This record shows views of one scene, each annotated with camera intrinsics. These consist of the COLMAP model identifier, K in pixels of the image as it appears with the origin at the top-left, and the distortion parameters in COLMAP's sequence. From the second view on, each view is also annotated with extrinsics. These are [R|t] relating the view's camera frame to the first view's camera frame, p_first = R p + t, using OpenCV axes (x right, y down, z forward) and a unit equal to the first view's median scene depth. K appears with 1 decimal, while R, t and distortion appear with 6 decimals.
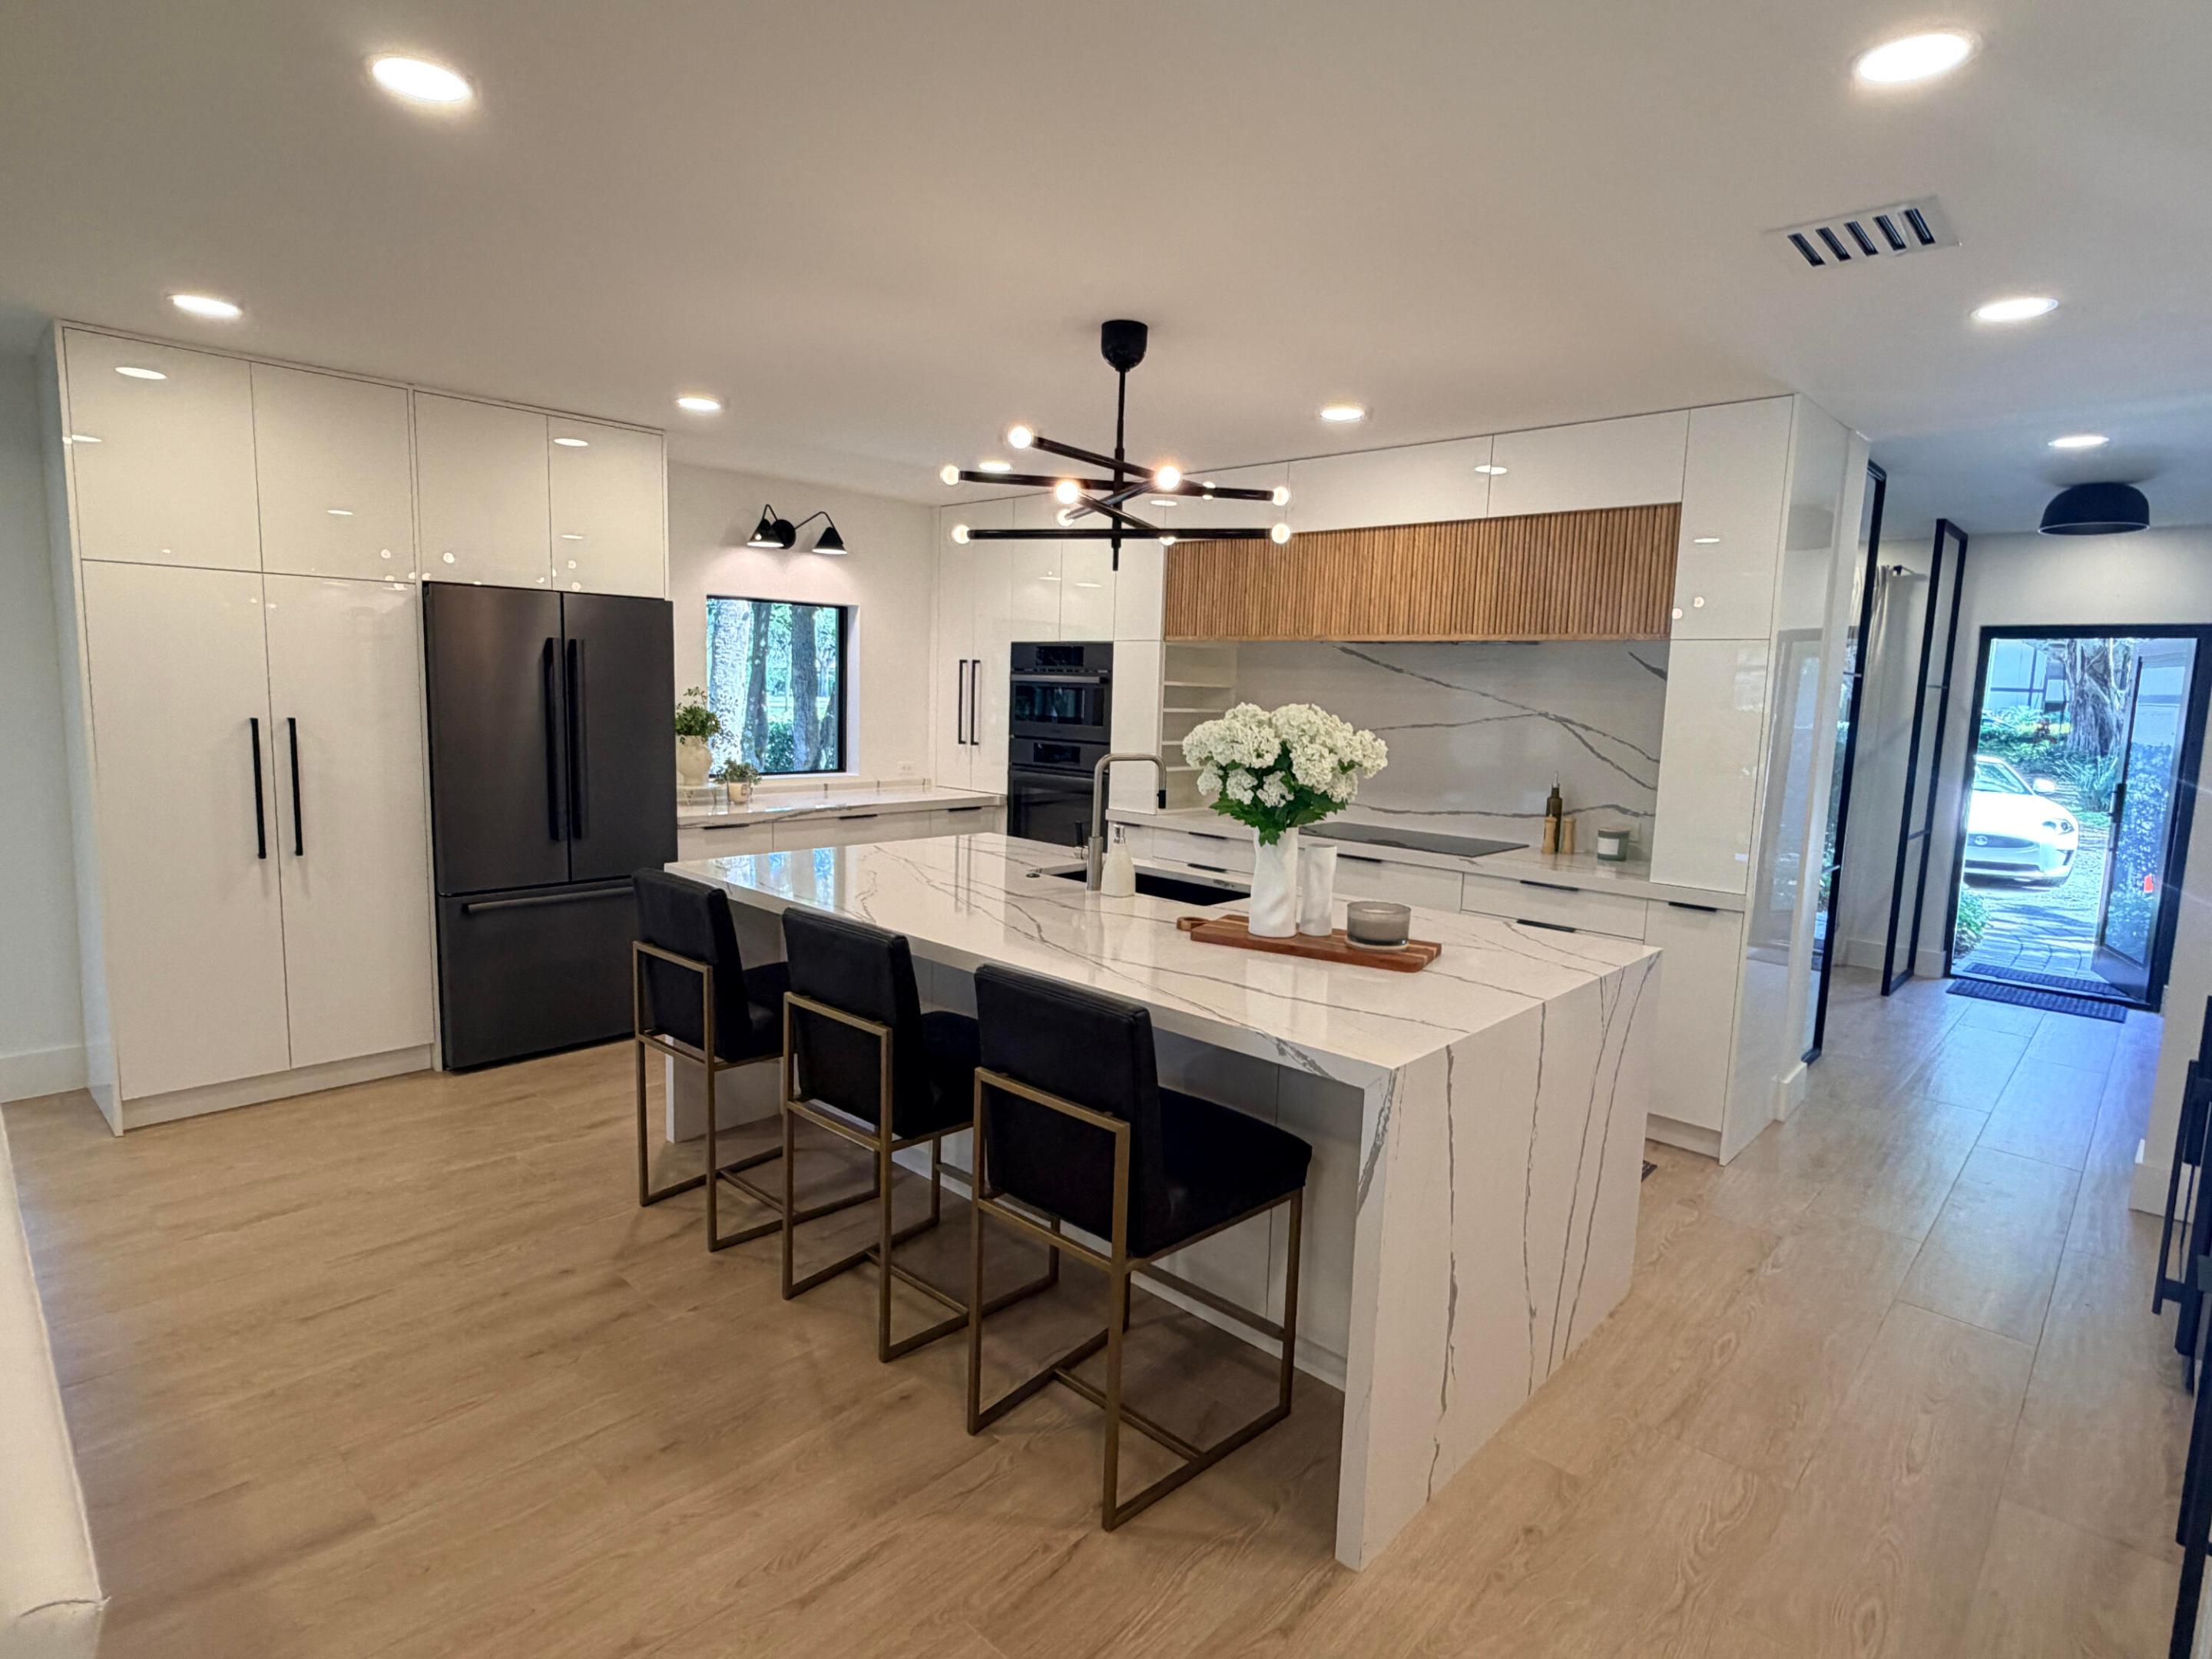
lens RADIAL K [[1157.0, 0, 1113.3], [0, 1157.0, 818.7], [0, 0, 1]] dist [-0.011565, -0.000150]
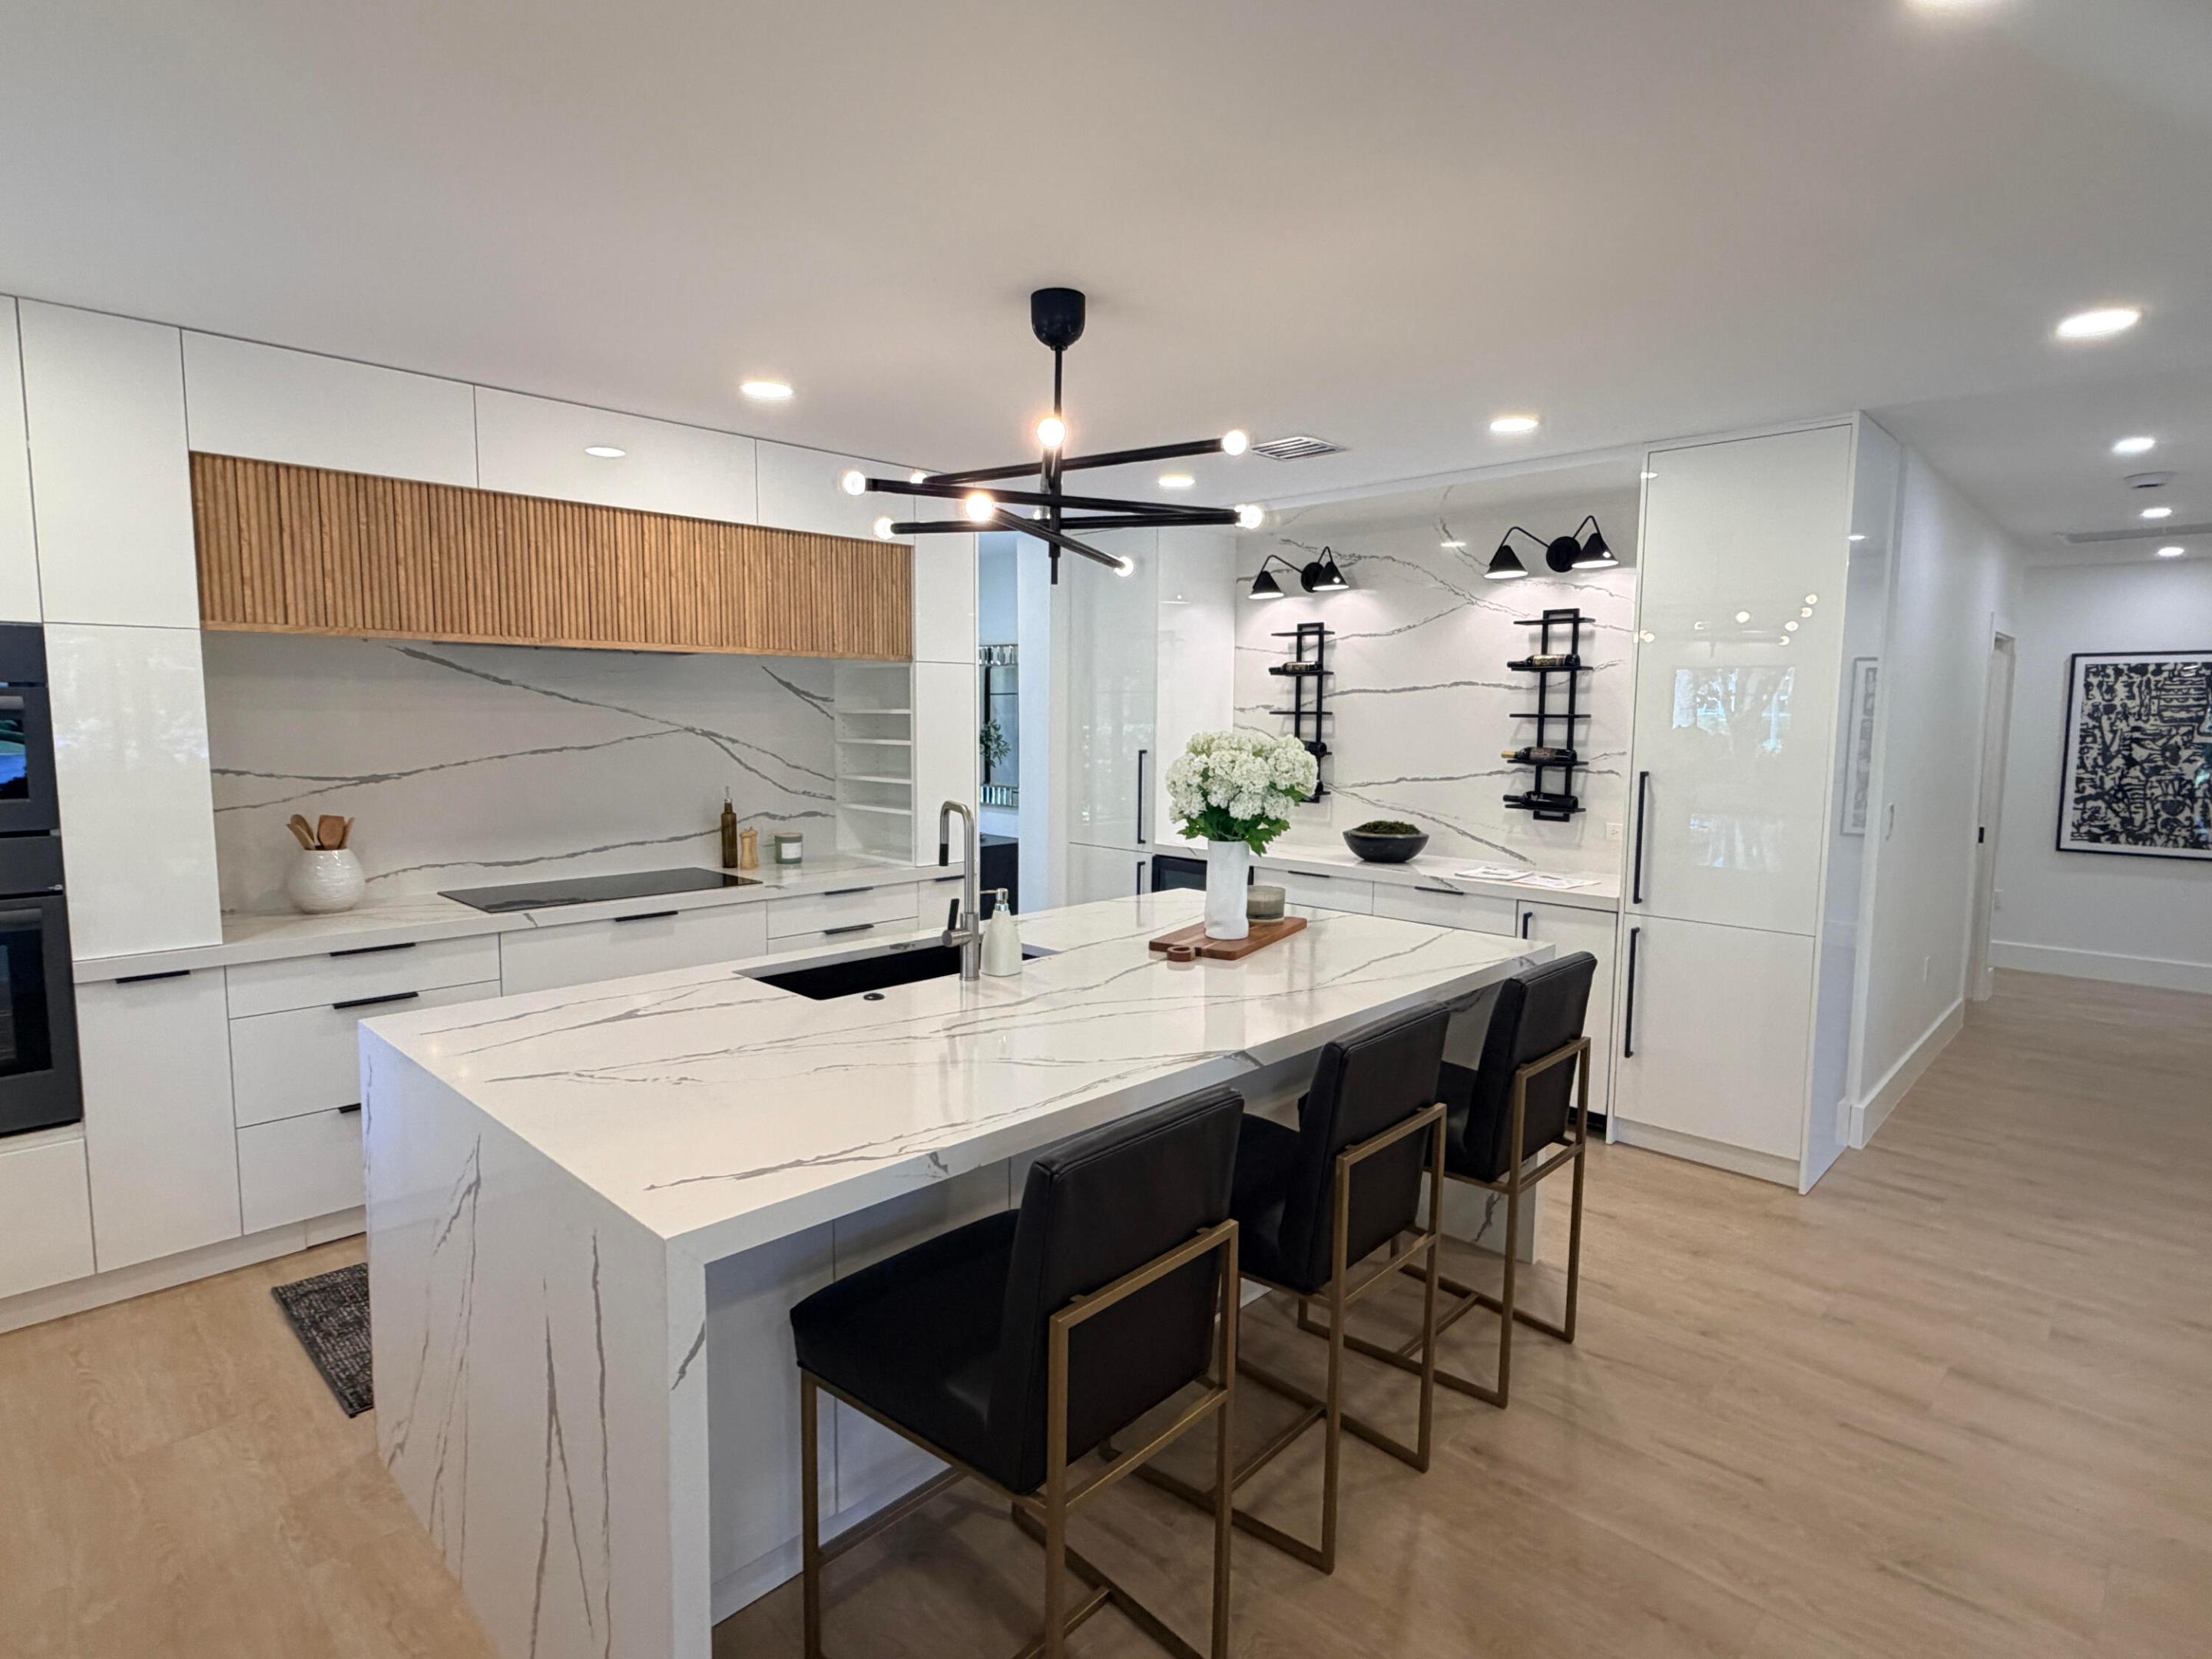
lens RADIAL K [[1144.1, 0, 1088.7], [0, 1144.1, 832.2], [0, 0, 1]] dist [-0.003380, 0.000296]
pose [[0.020674, -0.137632, 0.990268, -0.624679], [0.107772, 0.985015, 0.134651, -0.108268], [-0.993961, 0.103939, 0.035197, 0.713925]]
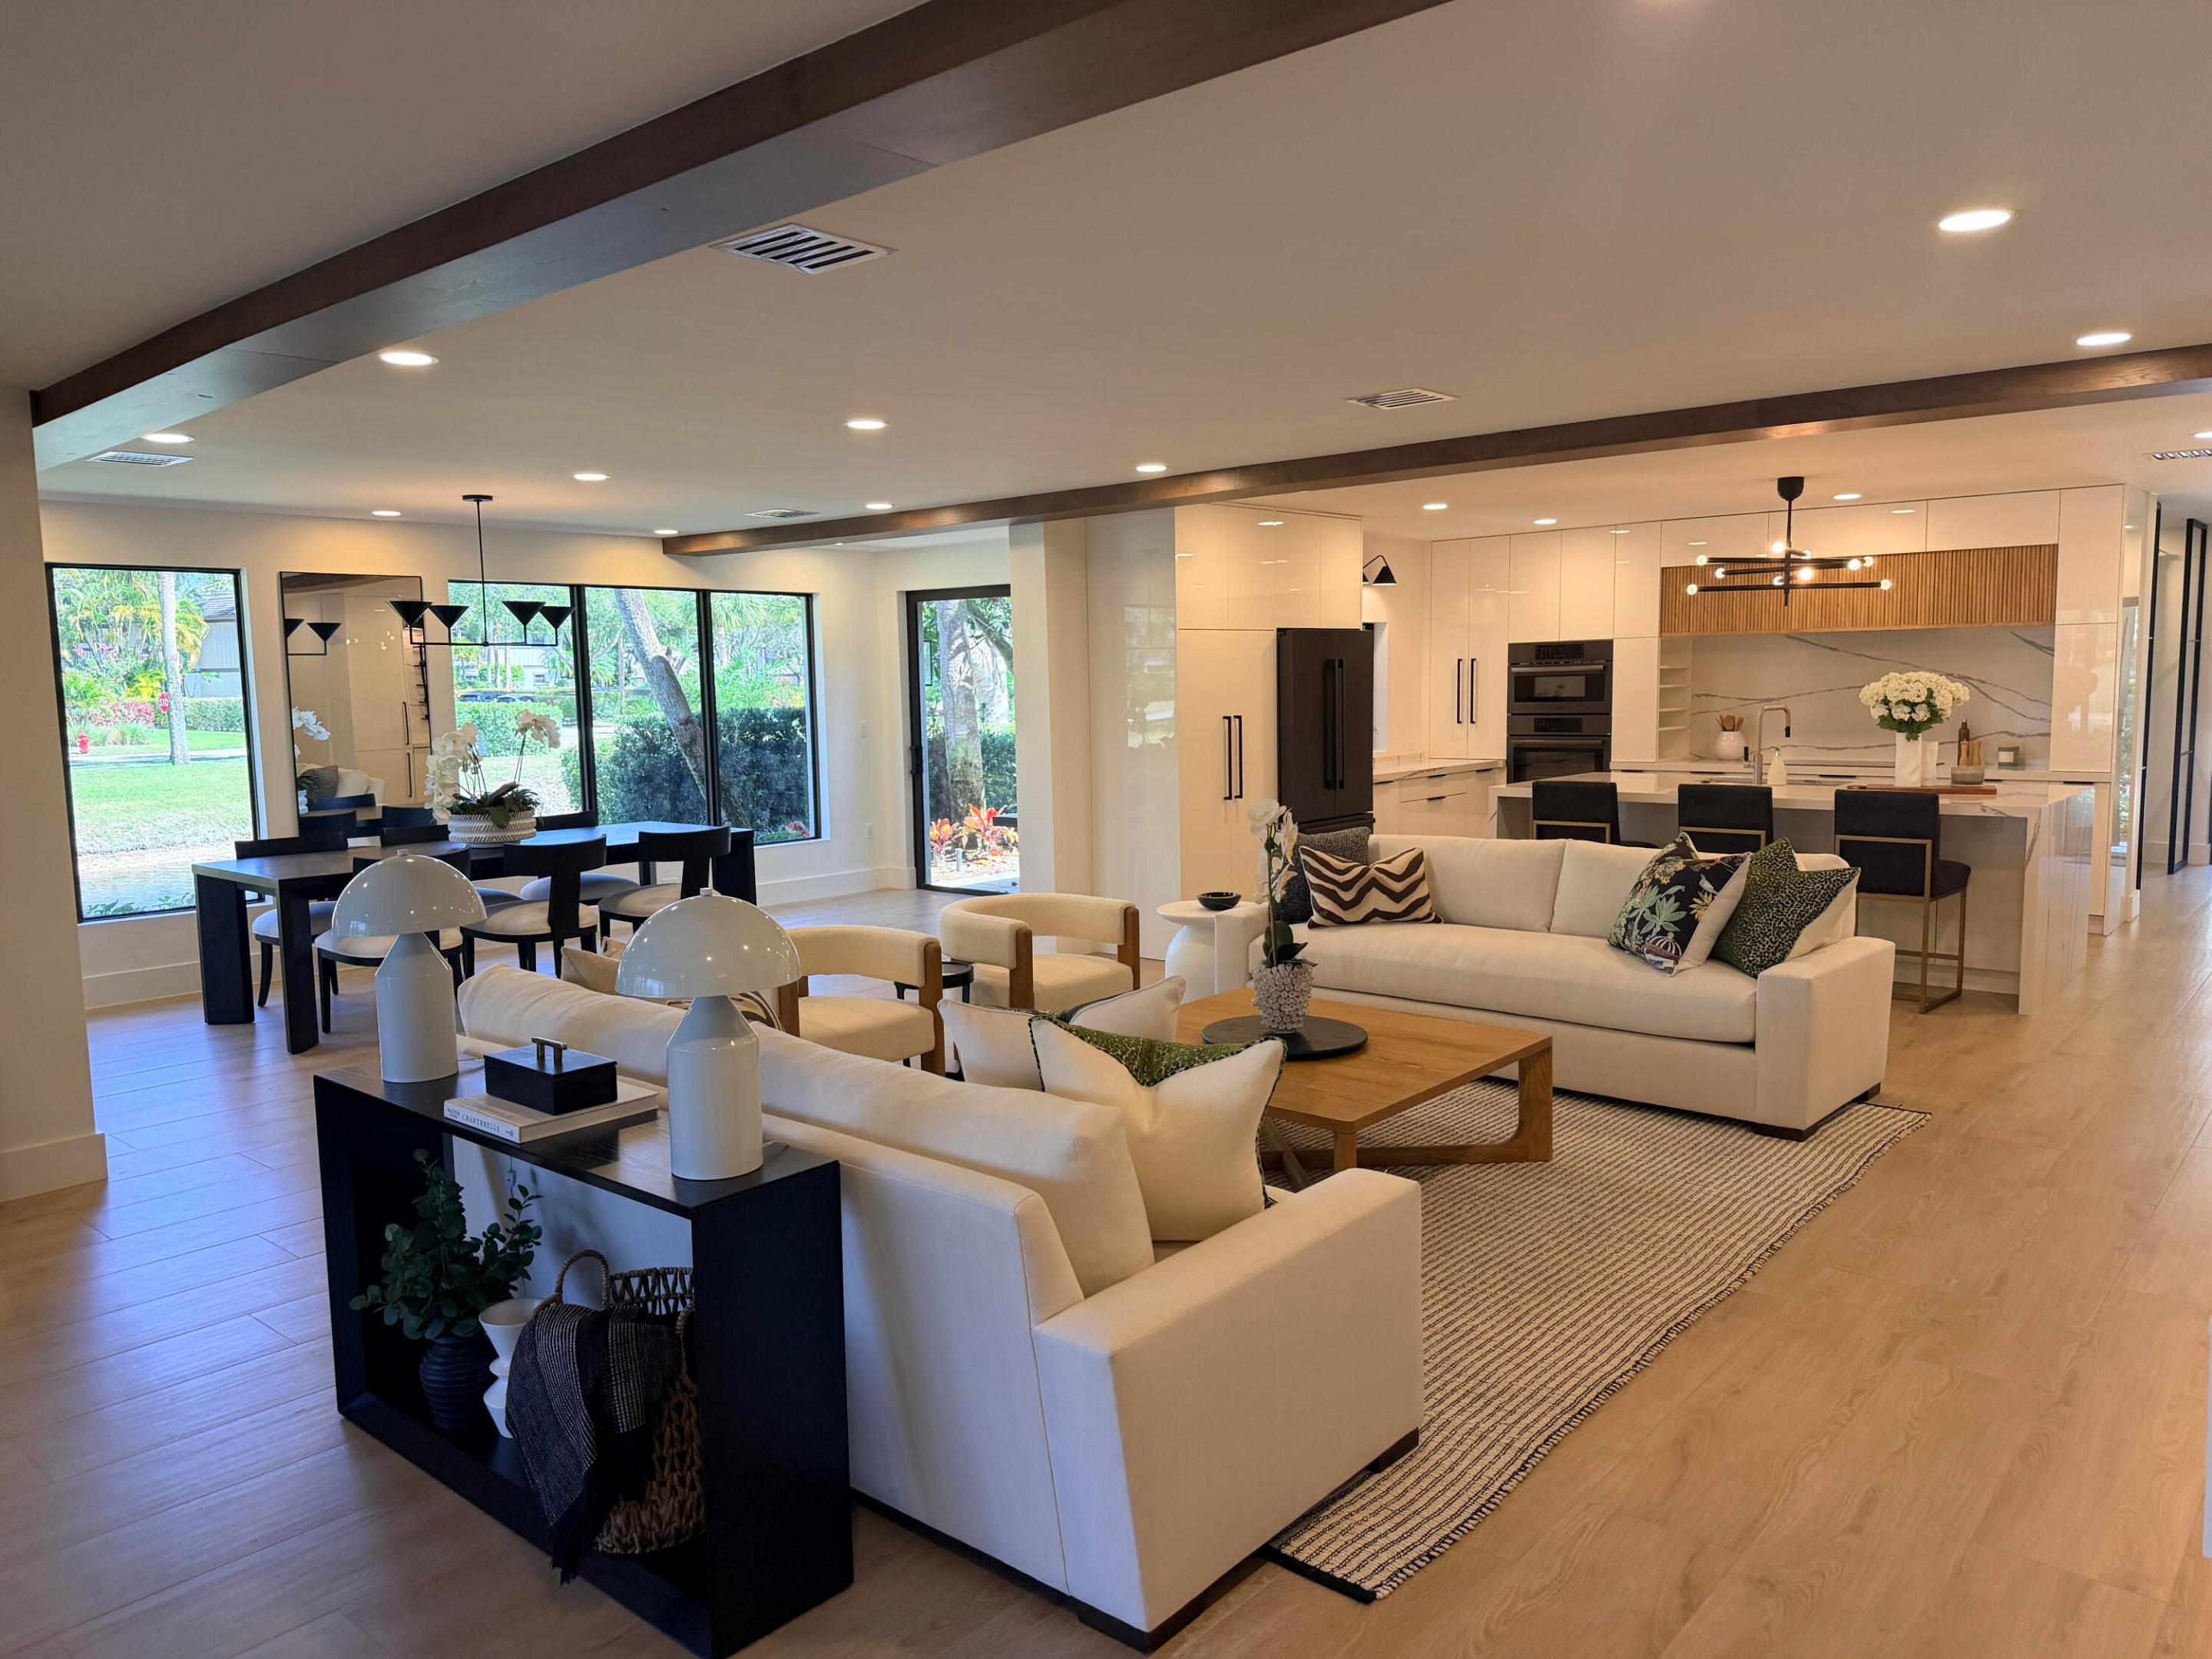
lens RADIAL K [[1547.4, 0, 1106.0], [0, 1547.4, 829.5], [0, 0, 1]] dist [0.078139, -0.126893]
pose [[0.997941, -0.055178, 0.032685, -0.880086], [0.055784, 0.998282, -0.017930, 0.095241], [-0.031639, 0.019717, 0.999305, -1.090807]]
